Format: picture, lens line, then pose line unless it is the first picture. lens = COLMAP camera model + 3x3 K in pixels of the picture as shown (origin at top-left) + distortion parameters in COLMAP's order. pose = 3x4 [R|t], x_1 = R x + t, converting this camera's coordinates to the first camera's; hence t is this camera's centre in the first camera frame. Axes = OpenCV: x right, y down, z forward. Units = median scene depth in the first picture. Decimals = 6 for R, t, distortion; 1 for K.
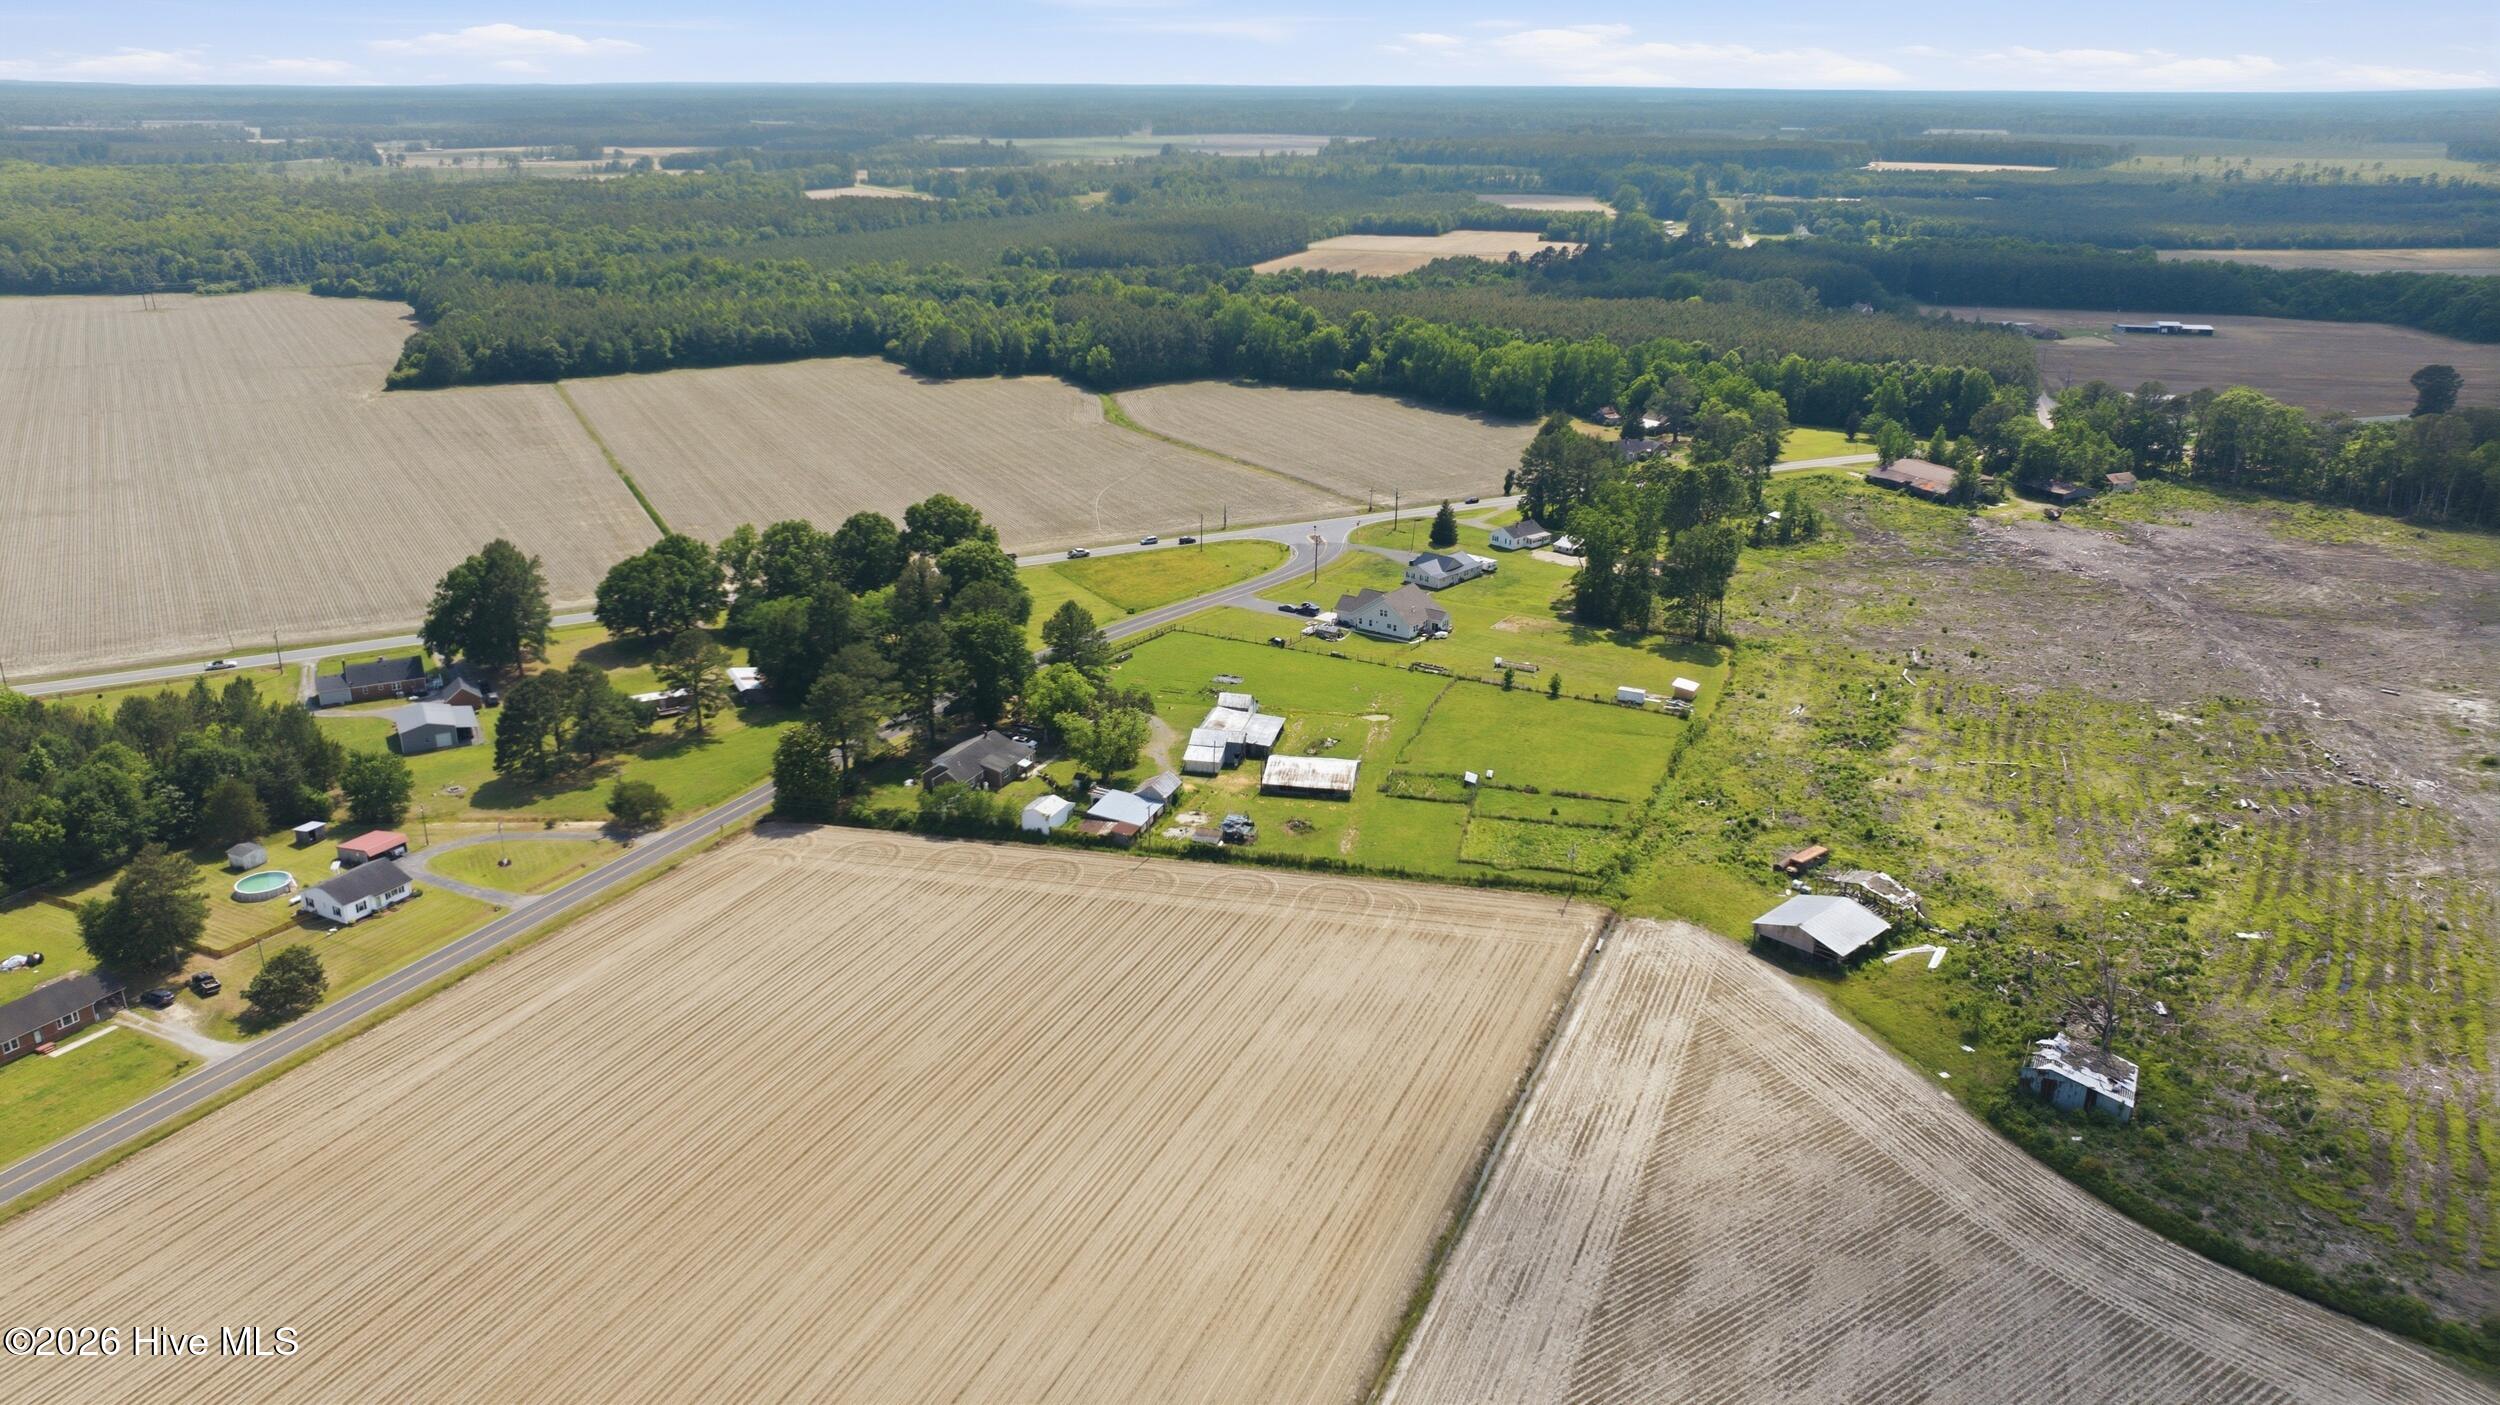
lens RADIAL K [[1754.5, 0, 1259.0], [0, 1754.5, 694.0], [0, 0, 1]] dist [-0.021472, 0.009179]
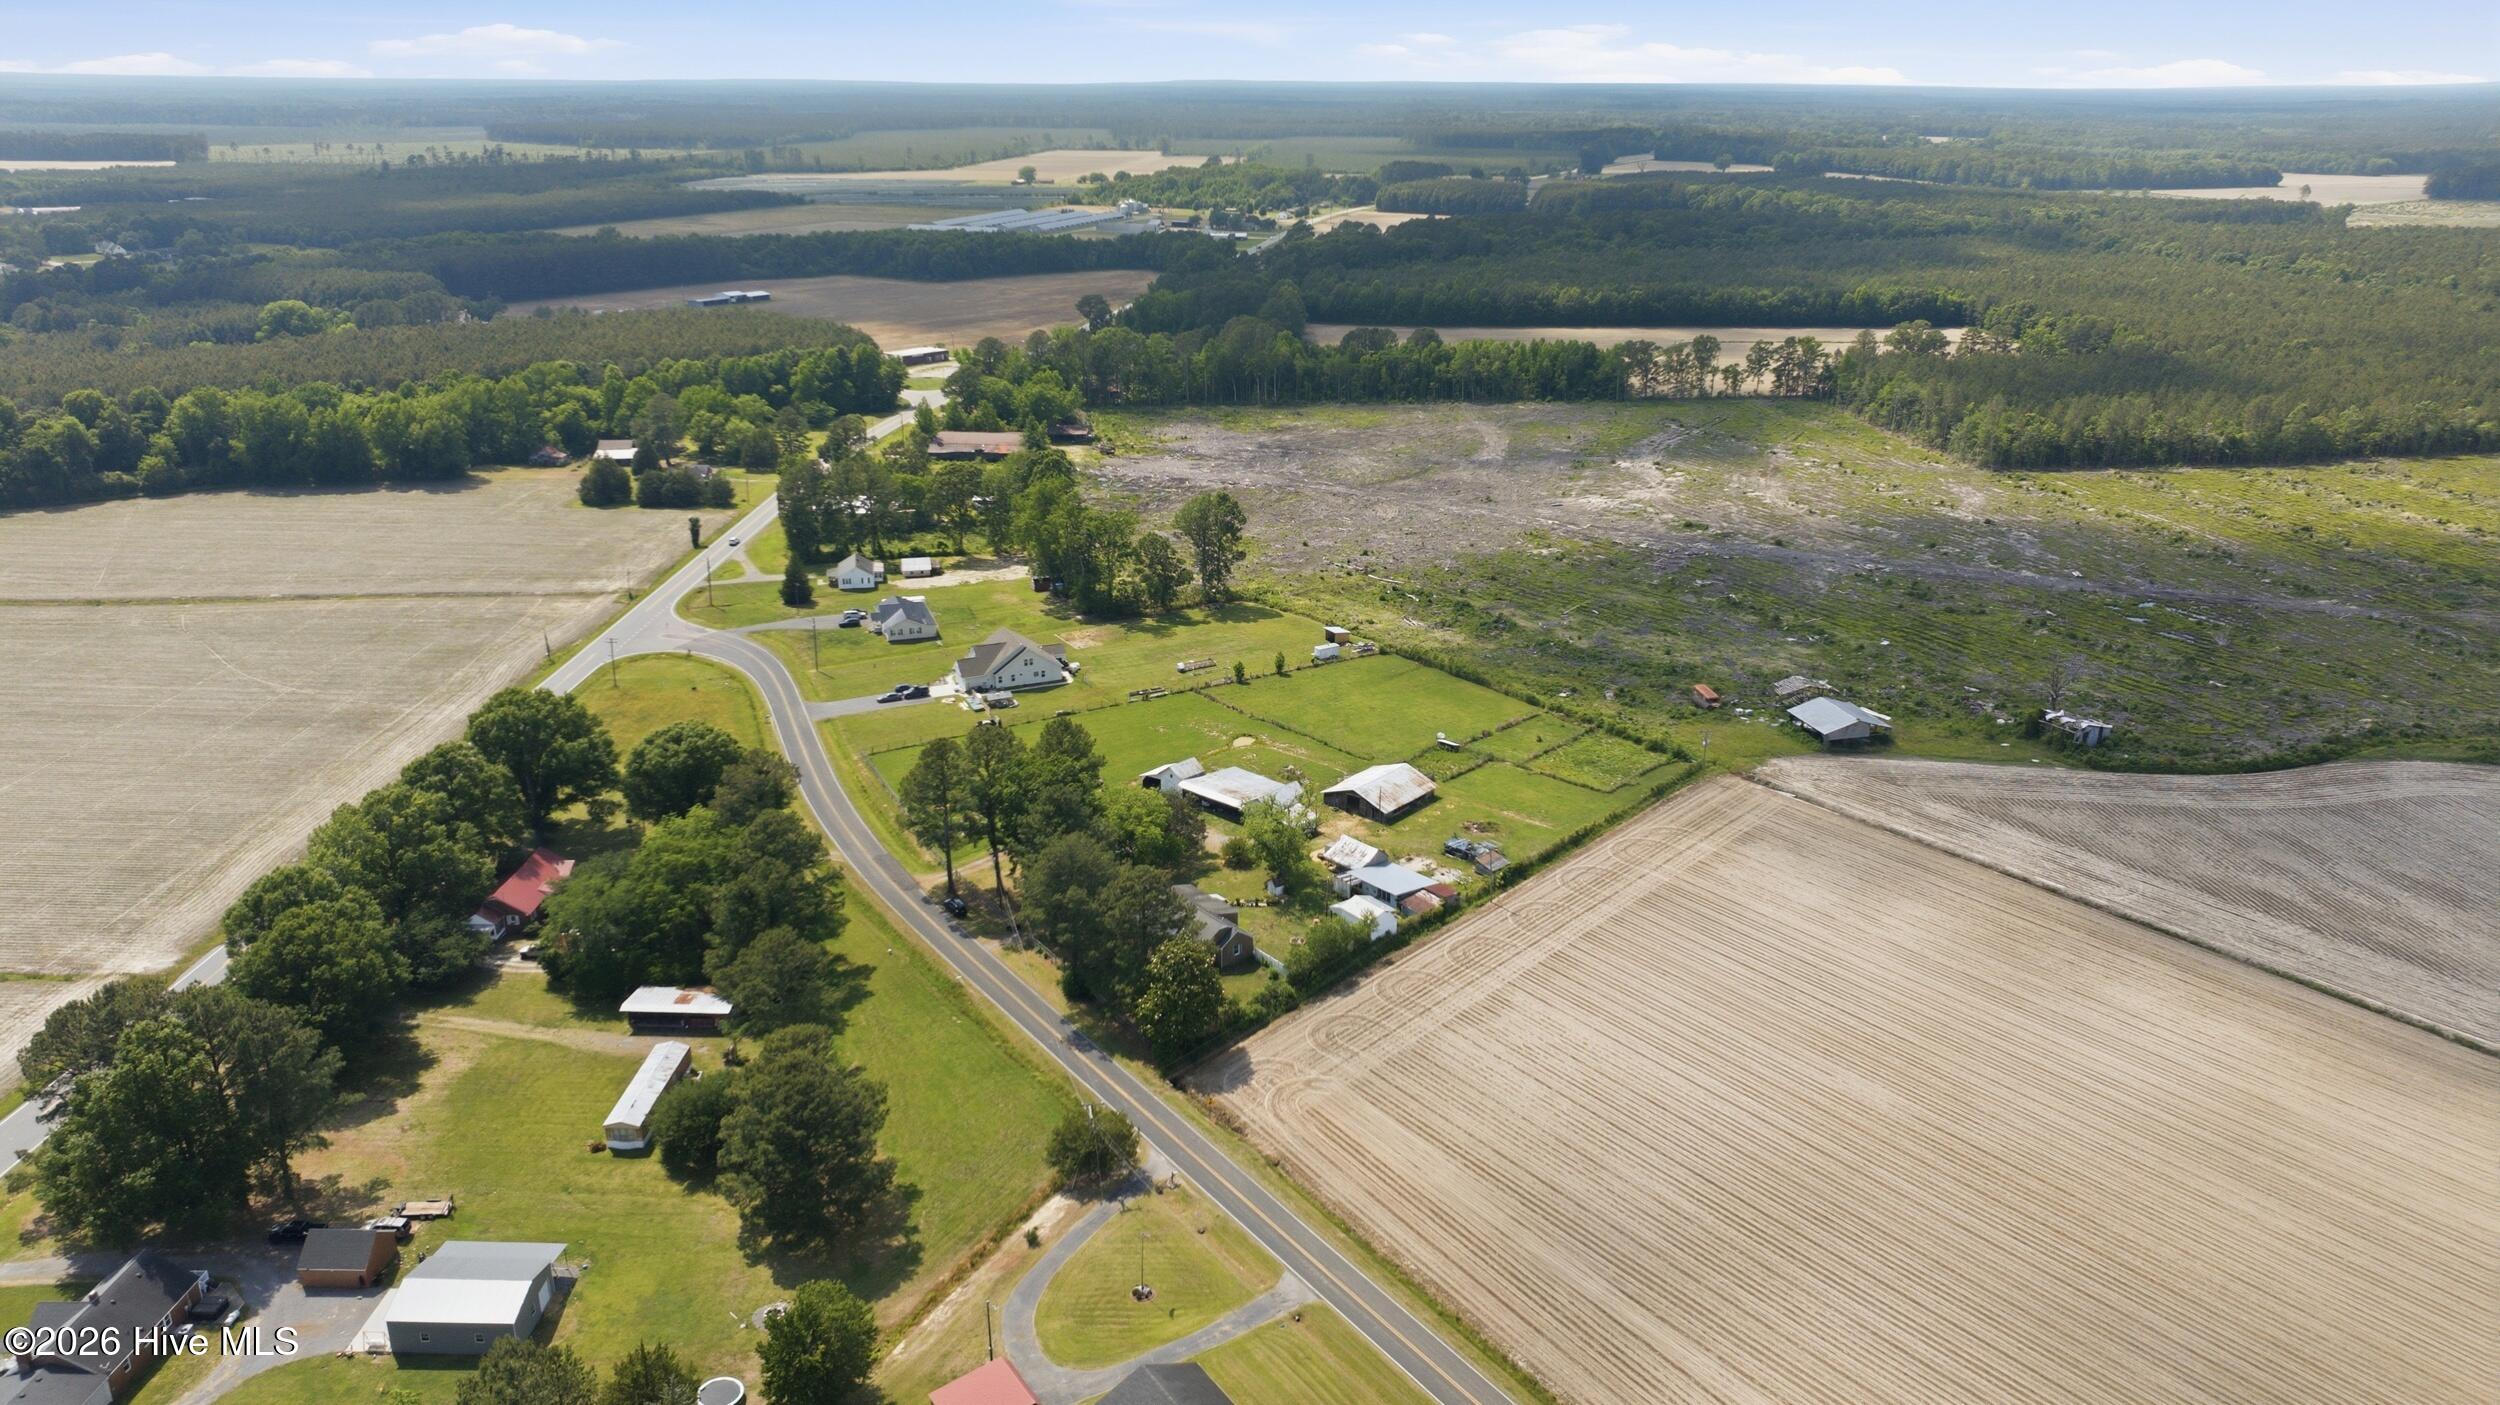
lens RADIAL K [[1754.5, 0, 1255.3], [0, 1754.5, 696.4], [0, 0, 1]] dist [-0.021472, 0.009179]
pose [[0.491530, -0.294092, 0.819700, -0.737528], [0.286630, 0.943442, 0.166612, -0.174677], [-0.822339, 0.153056, 0.548026, 0.483155]]
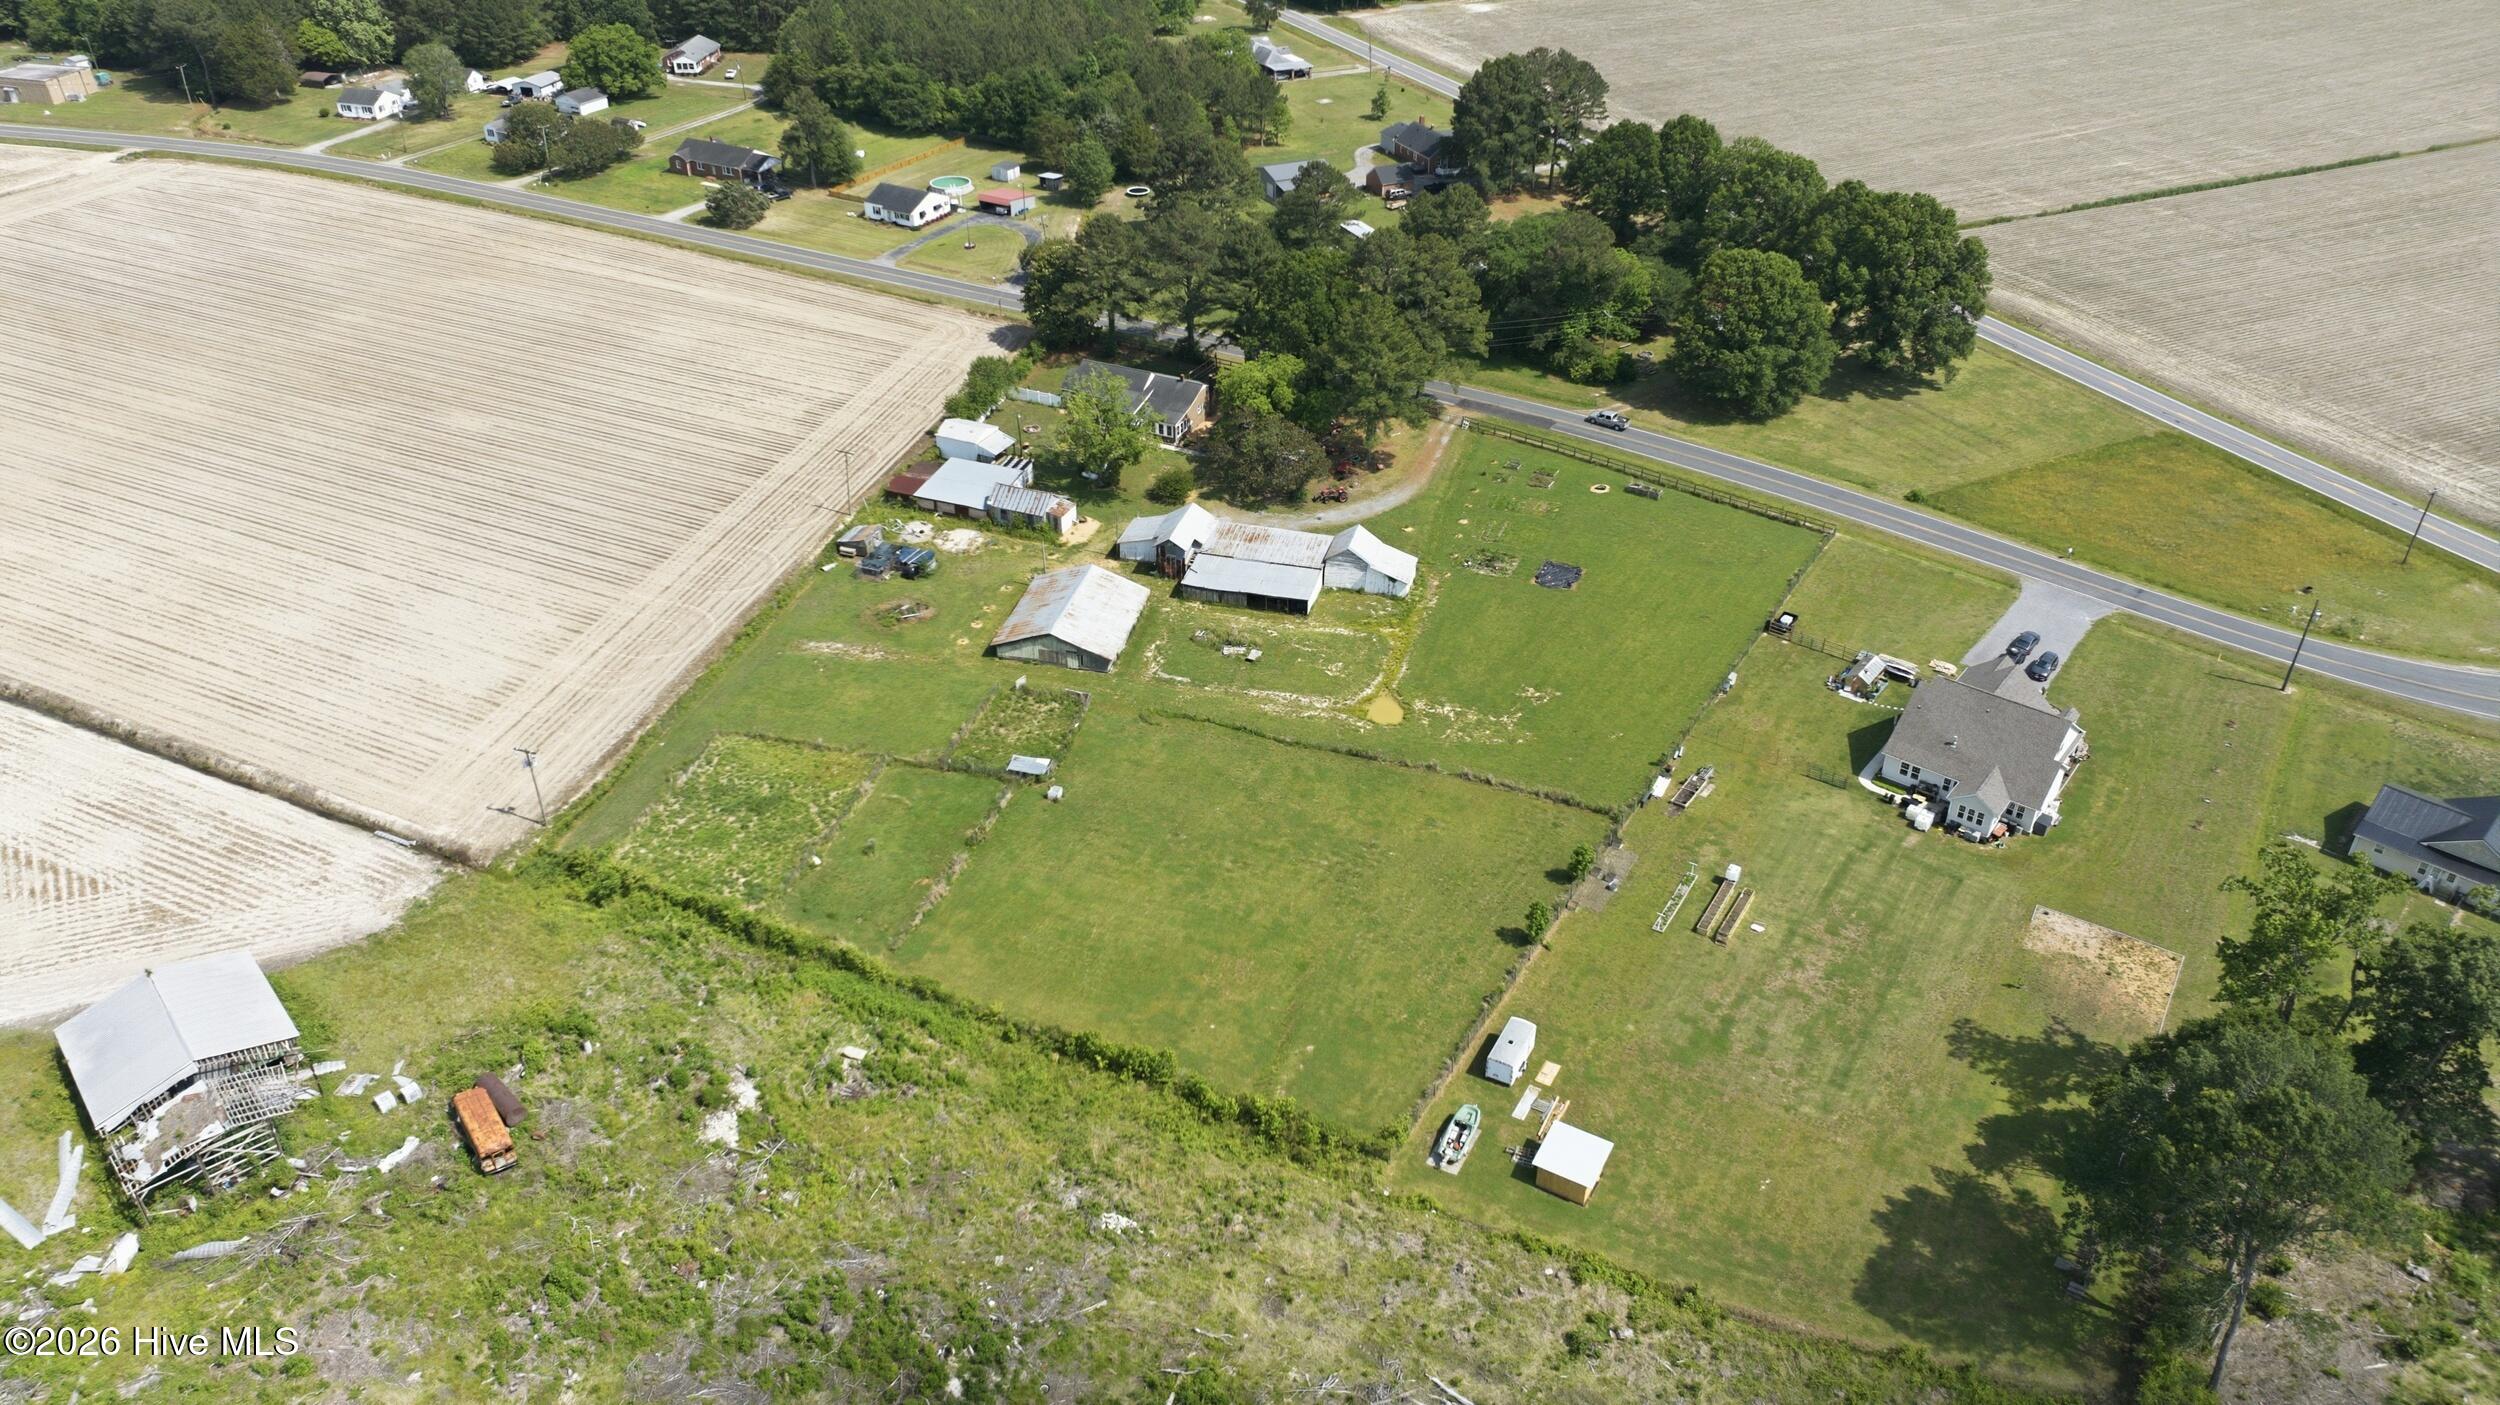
lens RADIAL K [[1754.5, 0, 1255.0], [0, 1754.5, 697.3], [0, 0, 1]] dist [-0.021472, 0.009179]
pose [[-0.042712, 0.541737, -0.839462, 0.538594], [-0.338373, 0.782728, 0.522341, -0.267413], [0.940042, 0.306362, 0.149877, 0.915611]]
